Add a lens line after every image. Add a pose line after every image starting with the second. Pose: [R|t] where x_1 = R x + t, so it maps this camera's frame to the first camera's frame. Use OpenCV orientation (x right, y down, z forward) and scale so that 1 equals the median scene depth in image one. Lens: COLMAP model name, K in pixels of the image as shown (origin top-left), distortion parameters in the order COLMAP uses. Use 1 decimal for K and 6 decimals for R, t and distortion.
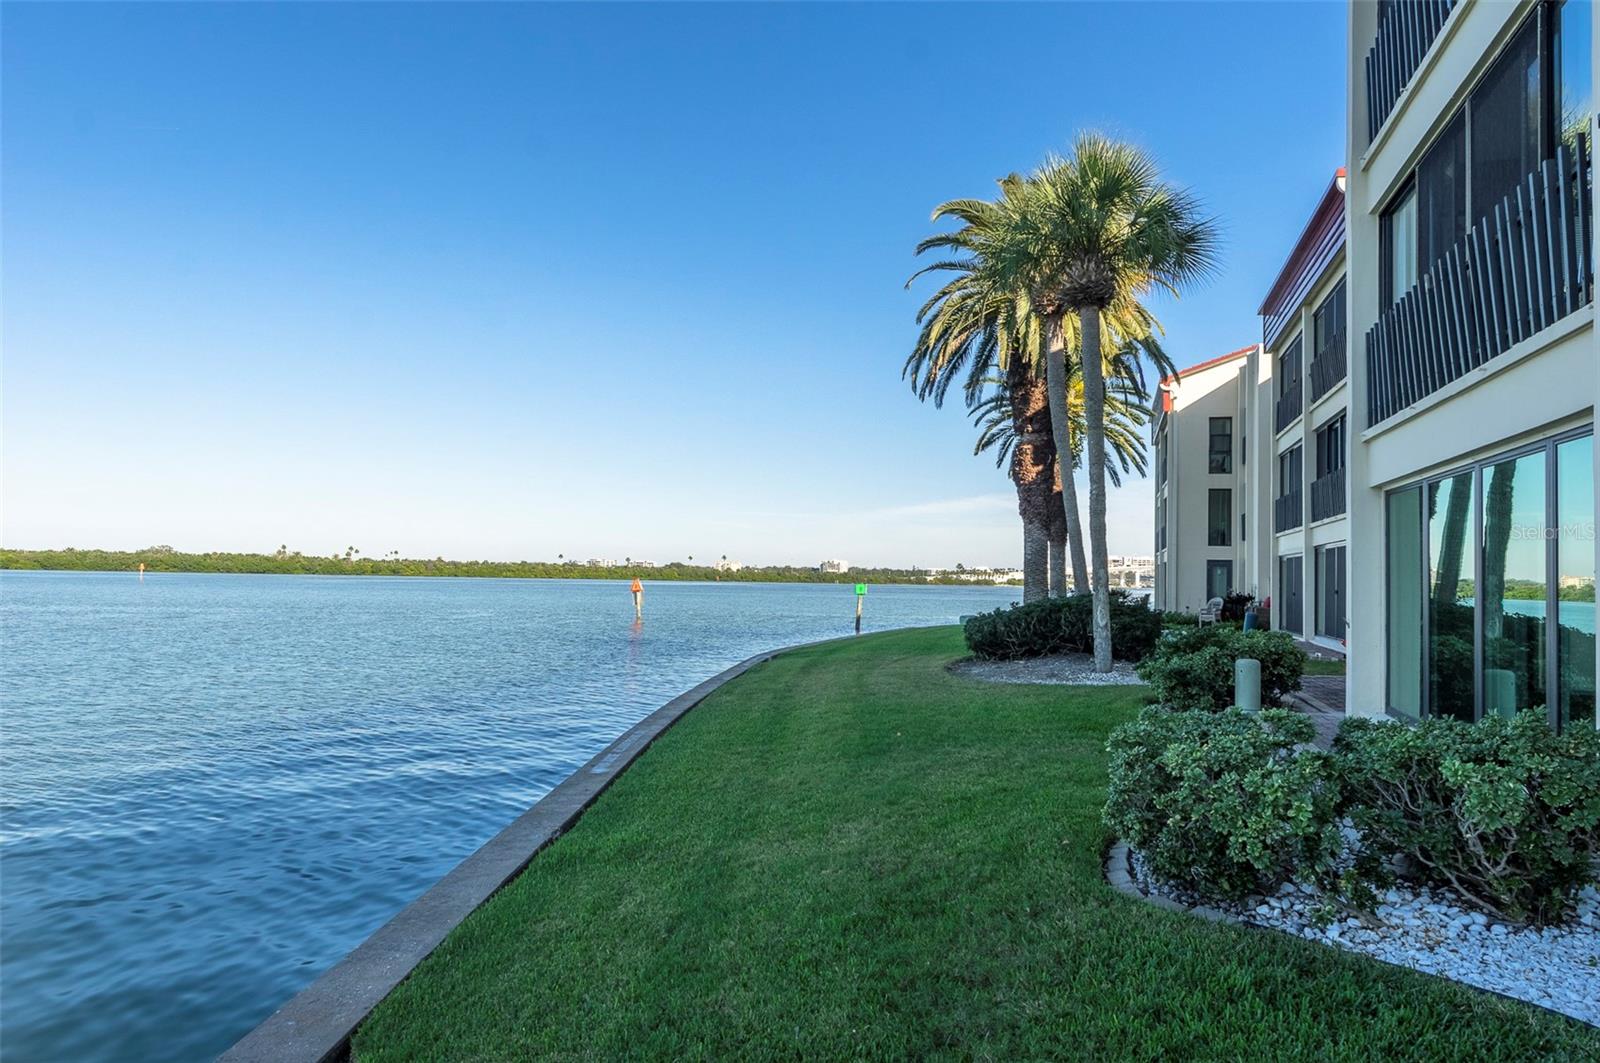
lens RADIAL K [[995.1, 0, 806.6], [0, 995.1, 538.2], [0, 0, 1]] dist [0.017390, 0.000645]
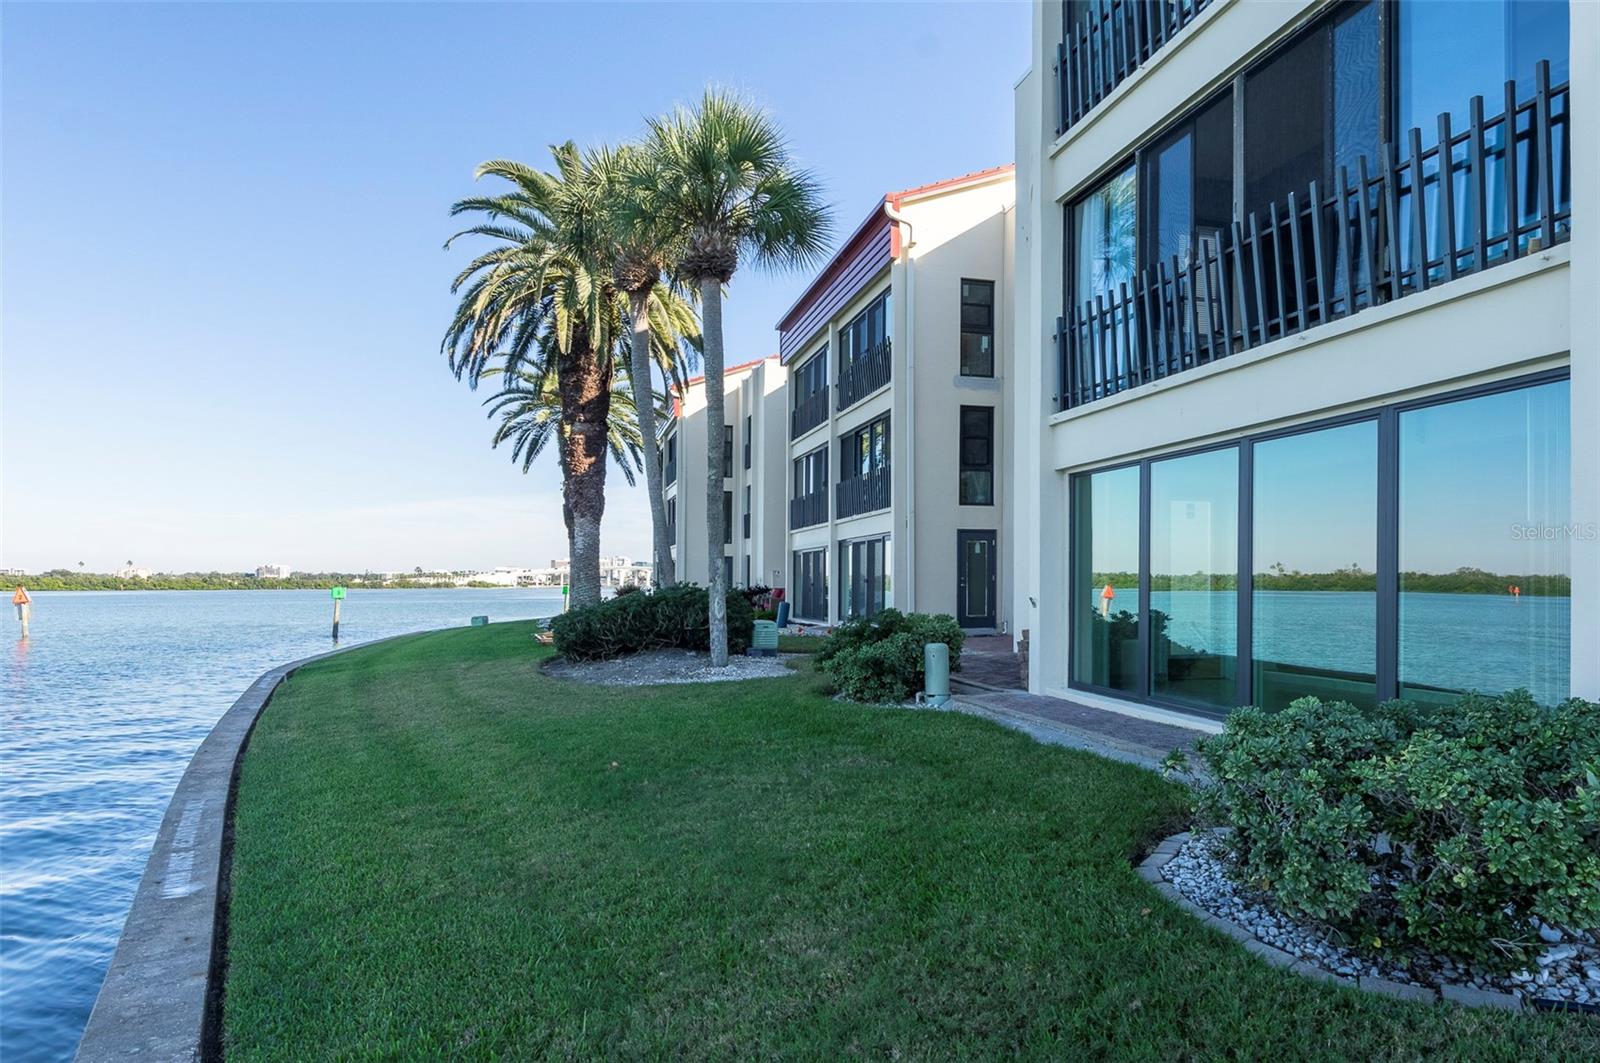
lens RADIAL K [[934.0, 0, 794.4], [0, 934.0, 568.2], [0, 0, 1]] dist [-0.002490, 0.001818]
pose [[0.857796, -0.013123, 0.513822, -0.063671], [-0.001336, 0.999614, 0.027761, 0.009355], [-0.513988, -0.024499, 0.857447, 0.121759]]
